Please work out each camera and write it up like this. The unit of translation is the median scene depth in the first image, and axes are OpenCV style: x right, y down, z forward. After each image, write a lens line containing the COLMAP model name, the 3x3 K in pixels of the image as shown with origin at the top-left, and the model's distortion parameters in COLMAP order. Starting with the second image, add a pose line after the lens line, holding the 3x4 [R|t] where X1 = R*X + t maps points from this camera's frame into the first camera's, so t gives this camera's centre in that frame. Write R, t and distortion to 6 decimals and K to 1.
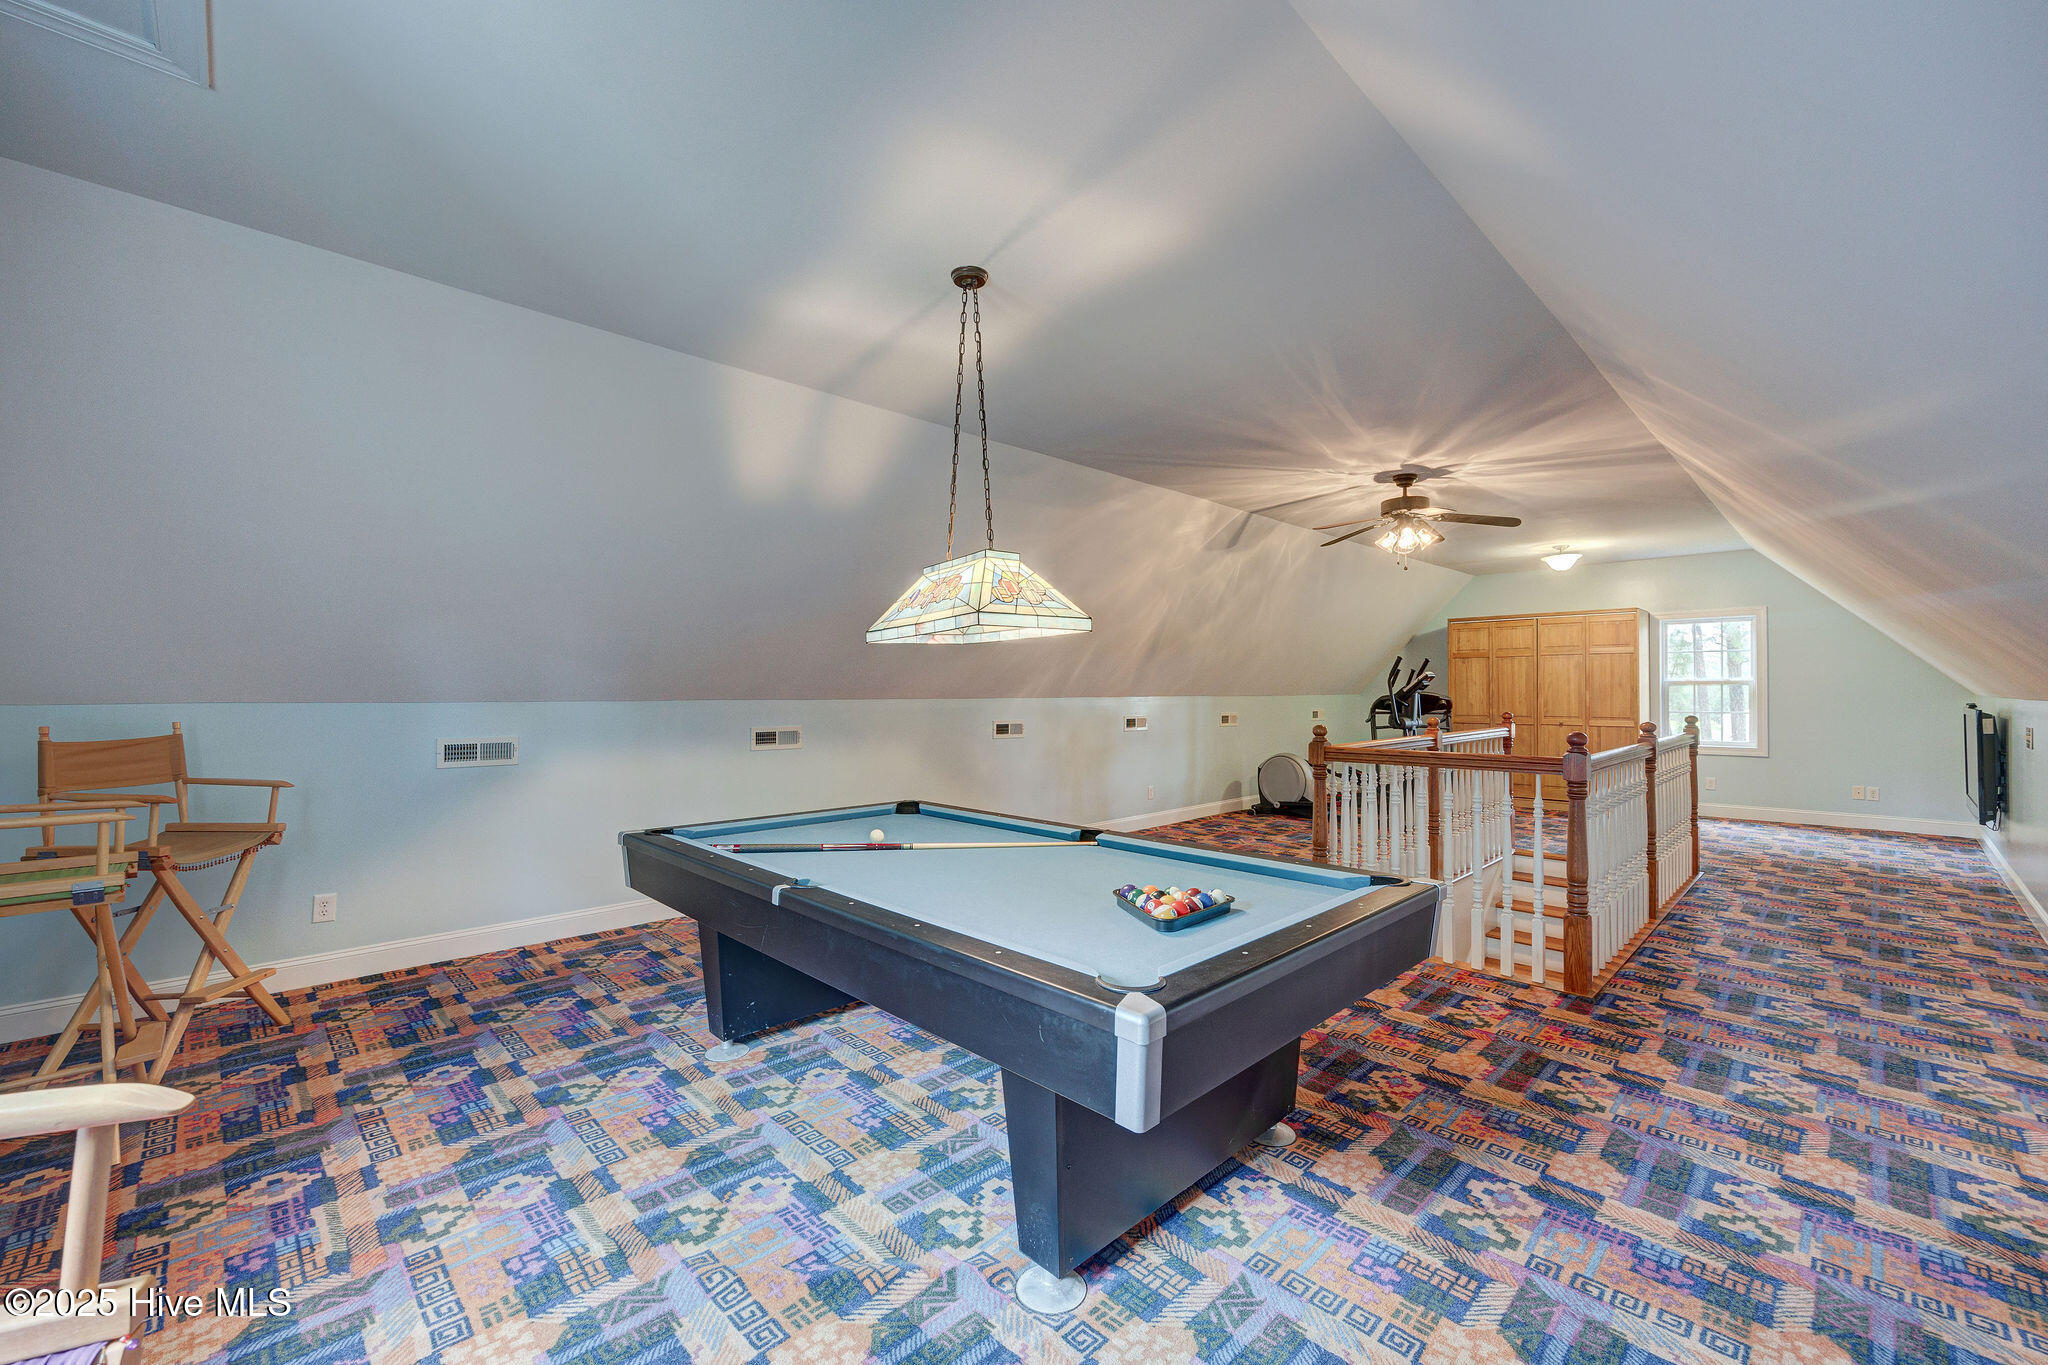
lens RADIAL K [[831.3, 0, 1035.5], [0, 831.3, 676.6], [0, 0, 1]] dist [0.022153, -0.008725]
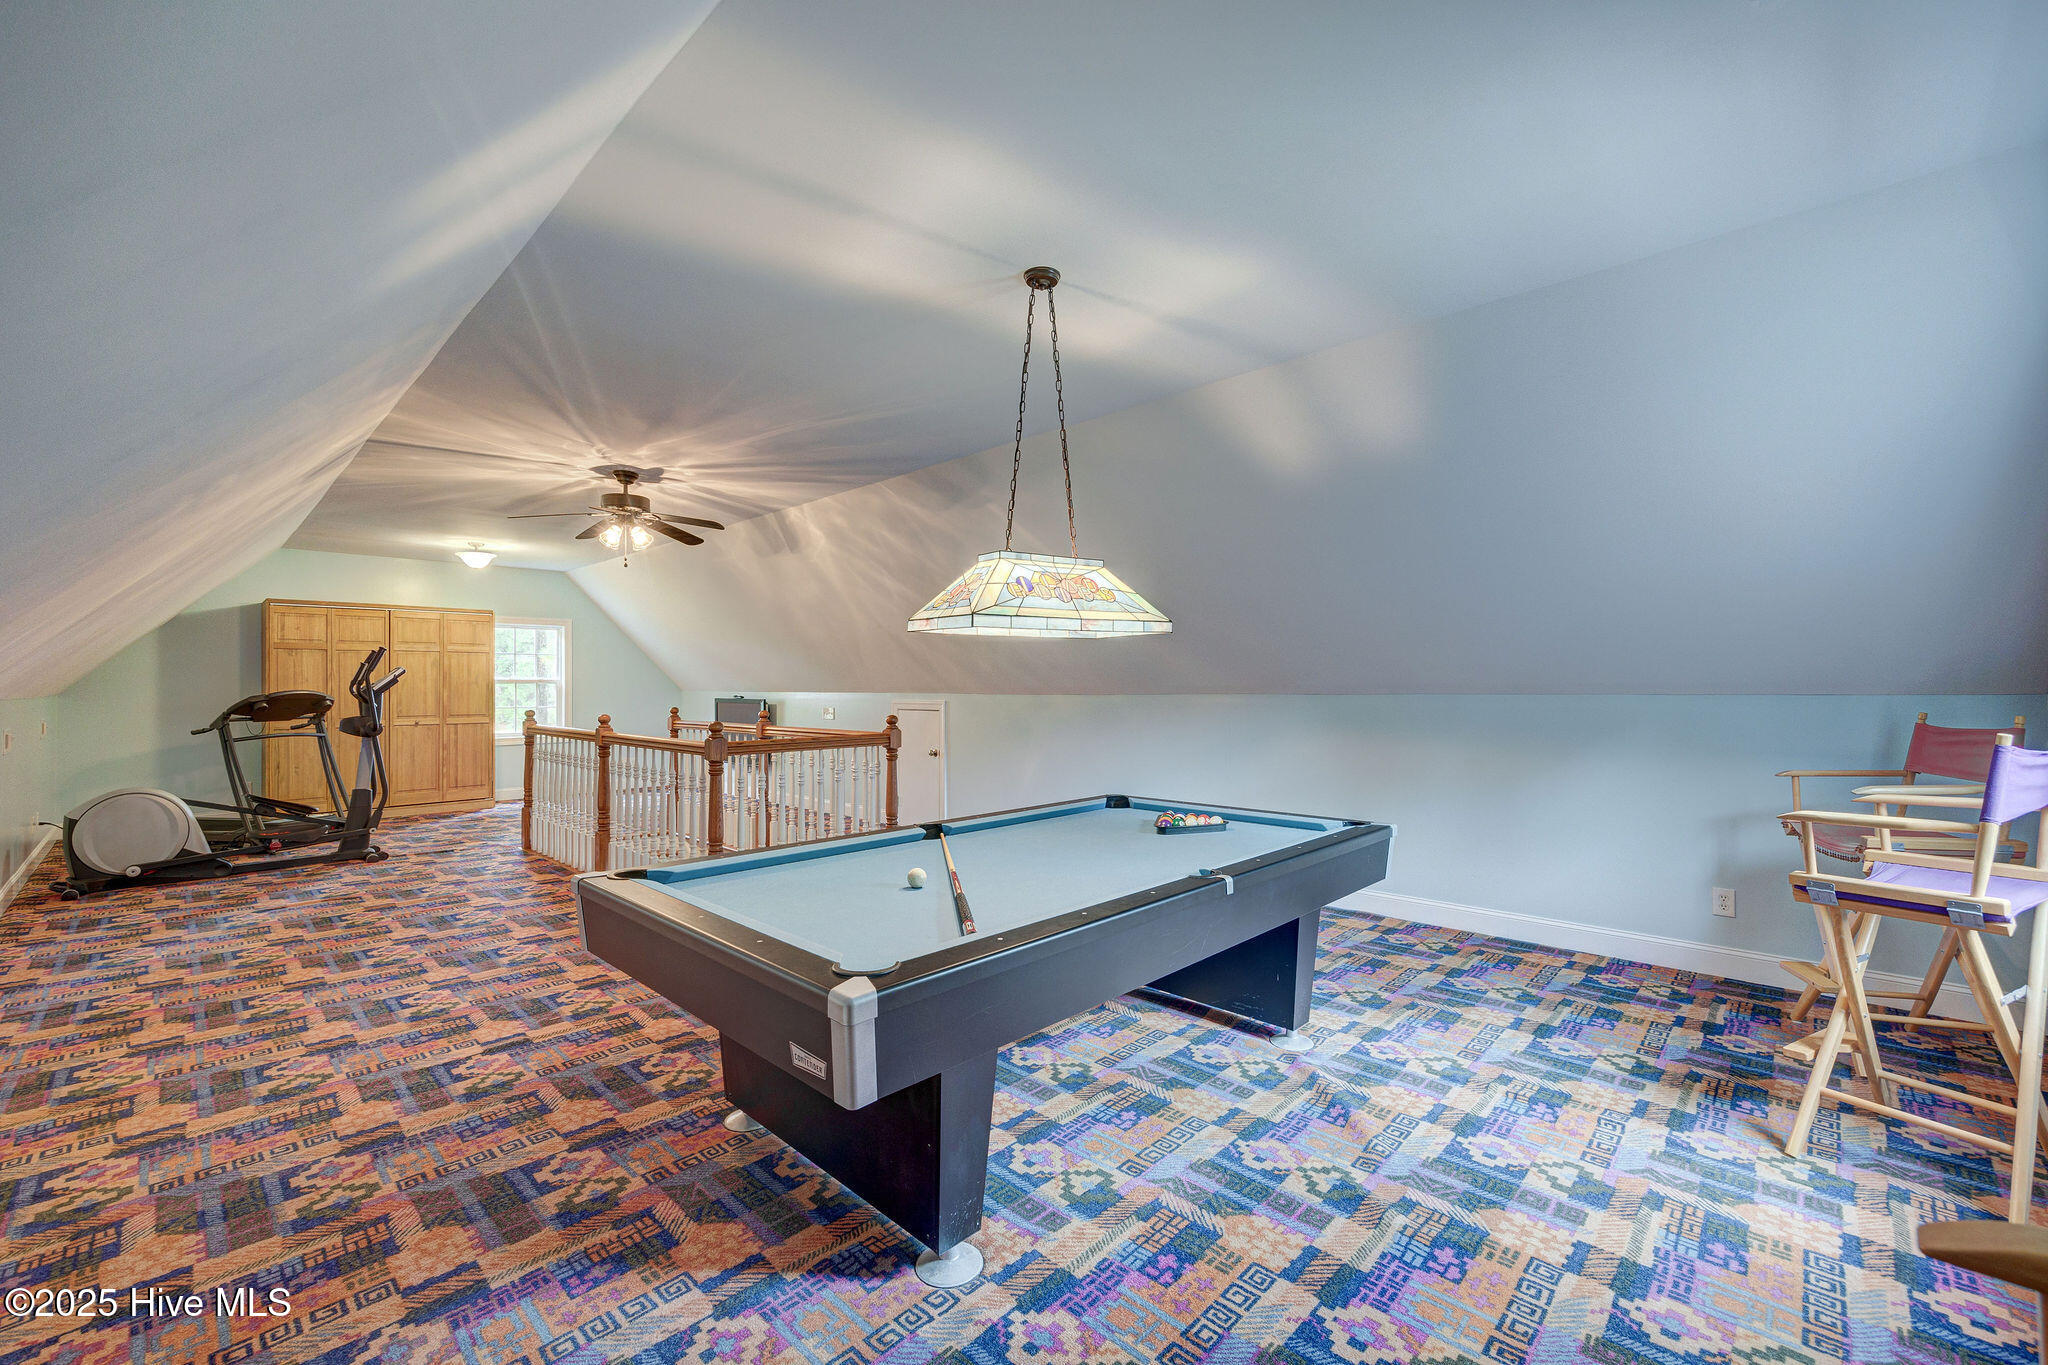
lens RADIAL K [[830.9, 0, 1022.4], [0, 830.9, 761.5], [0, 0, 1]] dist [-0.018187, 0.000187]
pose [[-0.027696, -0.087608, 0.995770, -0.326772], [-0.011098, 0.996118, 0.087330, 0.009418], [-0.999555, -0.008632, -0.028561, 0.335099]]
